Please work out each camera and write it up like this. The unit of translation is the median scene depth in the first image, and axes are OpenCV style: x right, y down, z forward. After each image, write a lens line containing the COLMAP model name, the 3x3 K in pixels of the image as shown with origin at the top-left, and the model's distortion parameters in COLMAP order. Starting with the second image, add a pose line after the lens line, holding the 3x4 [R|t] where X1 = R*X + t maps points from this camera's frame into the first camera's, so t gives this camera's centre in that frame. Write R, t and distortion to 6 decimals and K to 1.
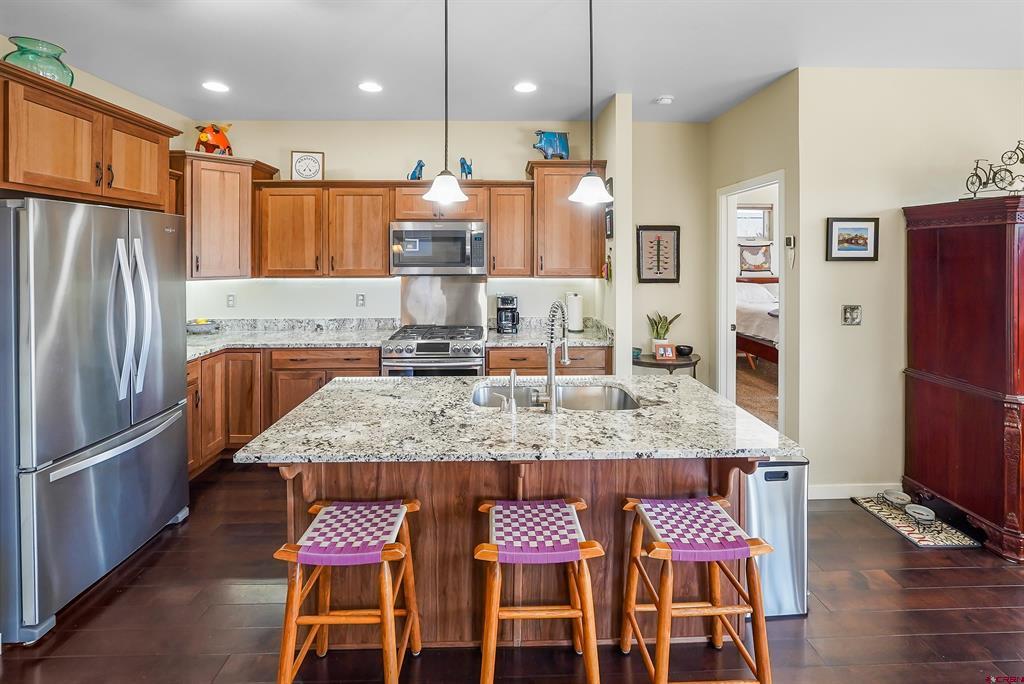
lens RADIAL K [[463.3, 0, 514.5], [0, 463.3, 252.3], [0, 0, 1]] dist [-0.015334, 0.002362]
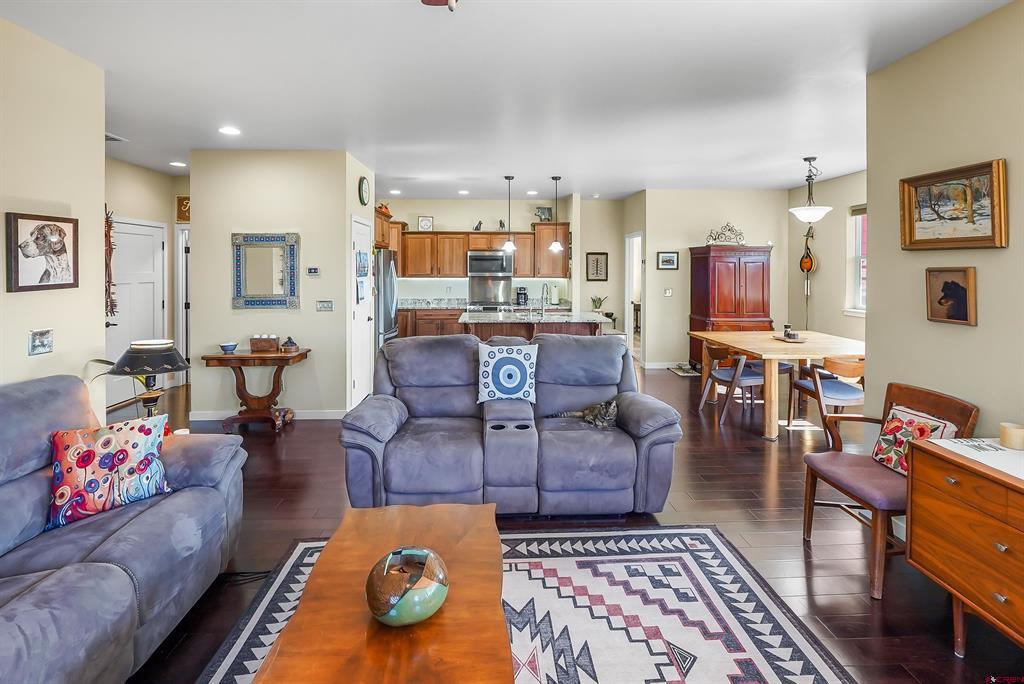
lens RADIAL K [[463.3, 0, 513.6], [0, 463.3, 270.2], [0, 0, 1]] dist [-0.015334, 0.002362]
pose [[0.999803, 0.001739, 0.019767, -0.099142], [-0.001951, 0.999940, 0.010733, -0.002419], [-0.019747, -0.010770, 0.999747, -1.120796]]
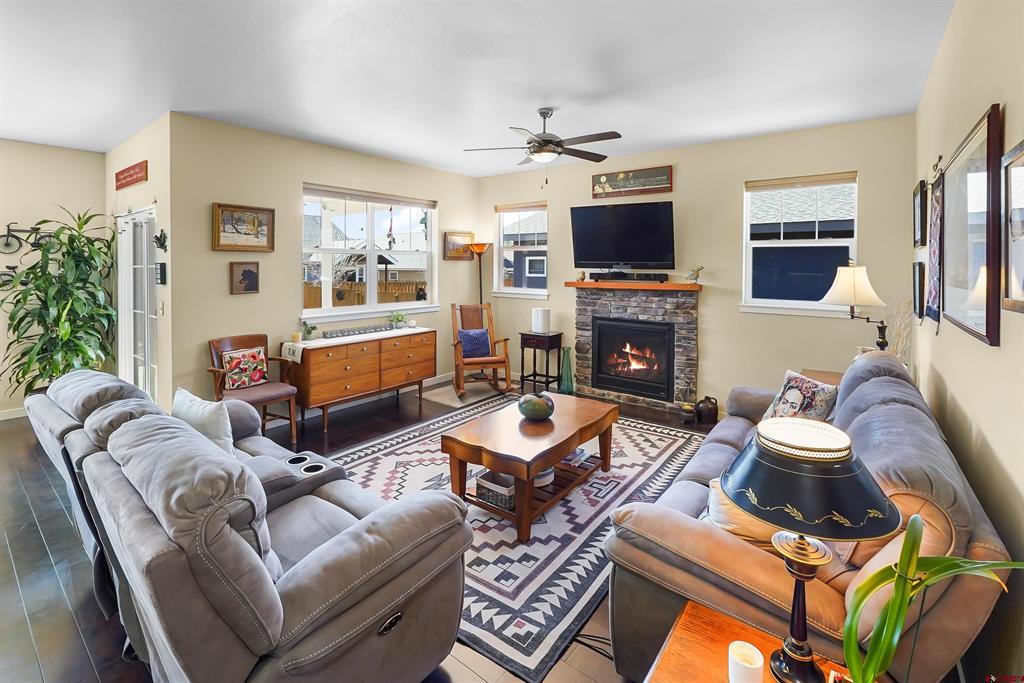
lens RADIAL K [[462.4, 0, 510.6], [0, 462.4, 268.1], [0, 0, 1]] dist [-0.015558, 0.002205]
pose [[-0.771664, -0.010109, 0.635950, -0.690199], [-0.004246, 0.999933, 0.010743, 0.000109], [-0.636016, 0.005590, -0.771655, -0.041432]]
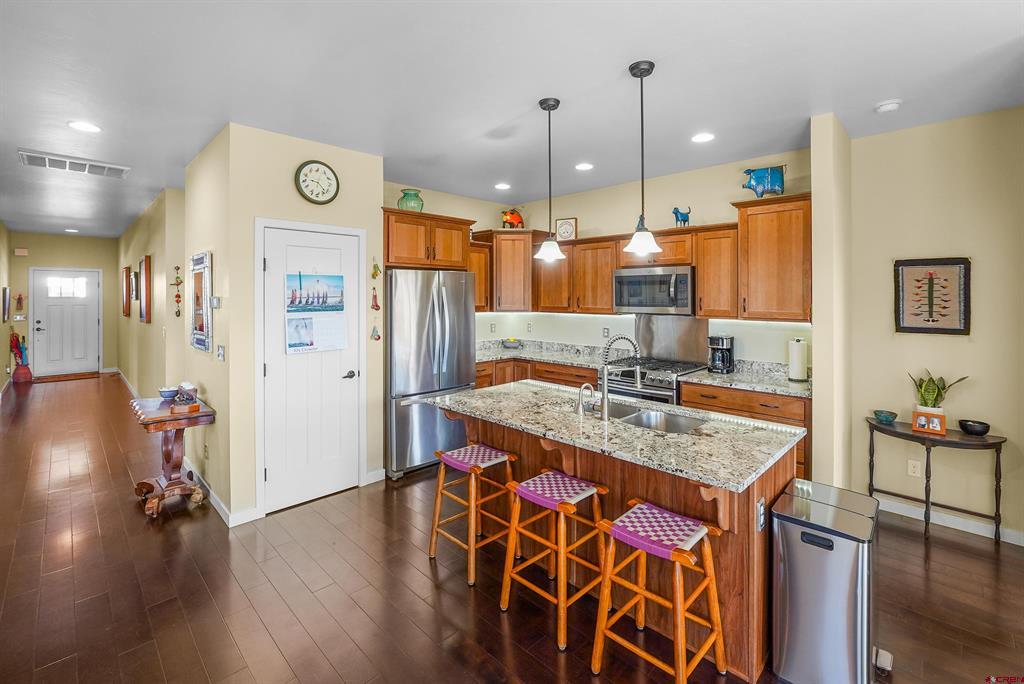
lens RADIAL K [[463.3, 0, 509.6], [0, 463.3, 293.2], [0, 0, 1]] dist [-0.015334, 0.002362]
pose [[0.683067, -0.000515, -0.730355, 0.434583], [0.003827, 0.999989, 0.002873, -0.006585], [0.730345, -0.004758, 0.683062, -0.037250]]
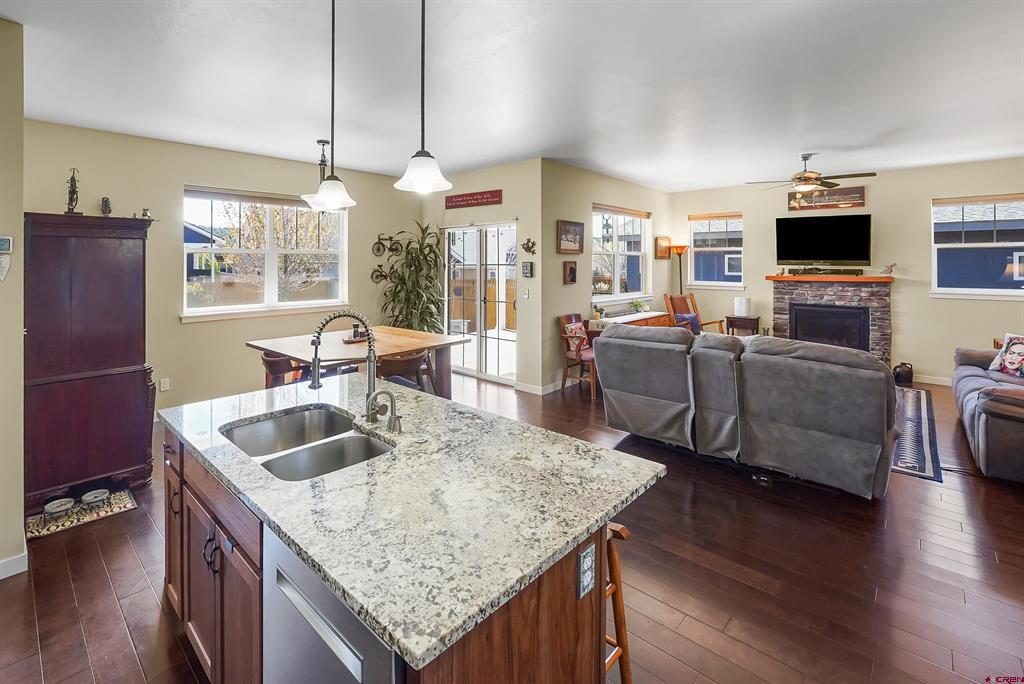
lens RADIAL K [[463.3, 0, 517.9], [0, 463.3, 257.7], [0, 0, 1]] dist [-0.015334, 0.002362]
pose [[-0.729750, 0.006102, 0.683687, -0.430543], [-0.000903, 0.999951, -0.009889, 0.003654], [-0.683714, -0.007833, -0.729708, 0.784130]]
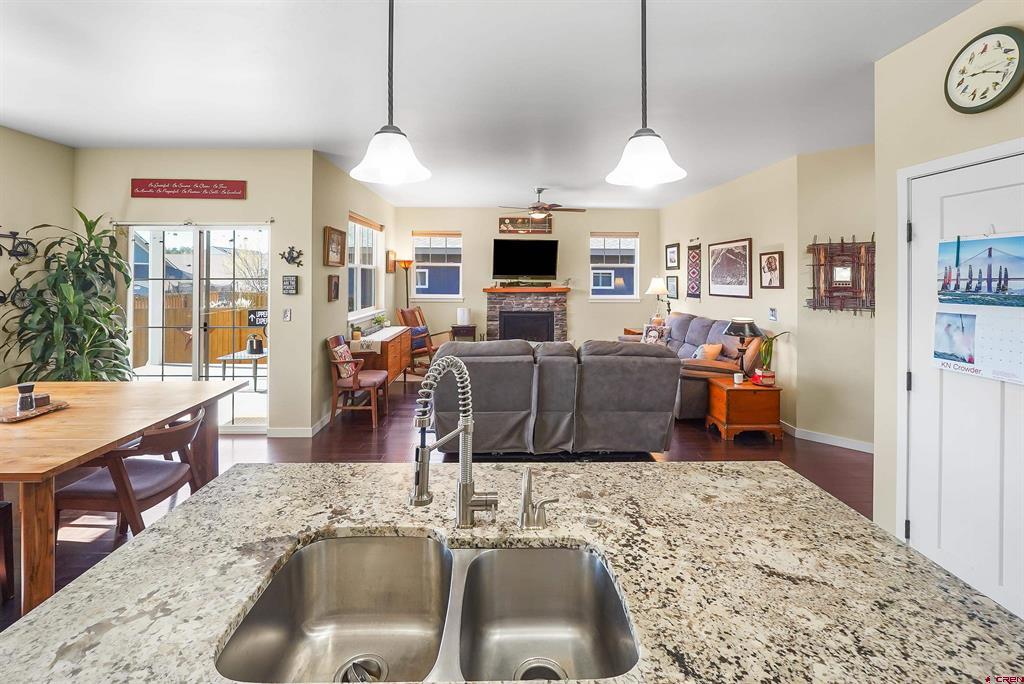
lens RADIAL K [[454.2, 0, 504.3], [0, 454.2, 273.0], [0, 0, 1]] dist [-0.011263, 0.001947]
pose [[-0.999964, -0.005094, 0.006768, 0.010941], [-0.005151, 0.999951, -0.008401, 0.003044], [-0.006725, -0.008435, -0.999942, 0.843055]]
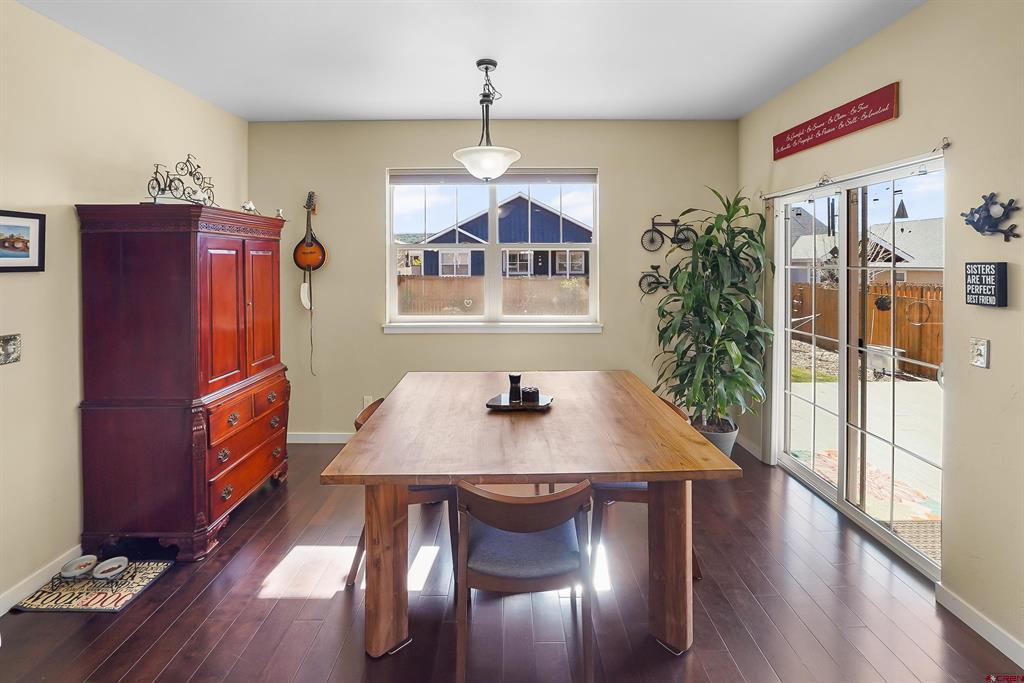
lens RADIAL K [[462.4, 0, 508.6], [0, 462.4, 262.5], [0, 0, 1]] dist [-0.015558, 0.002205]
pose [[0.032726, -0.004911, 0.999452, 0.054061], [0.000057, 0.999988, 0.004912, 0.000465], [-0.999464, -0.000104, 0.032726, 0.173248]]
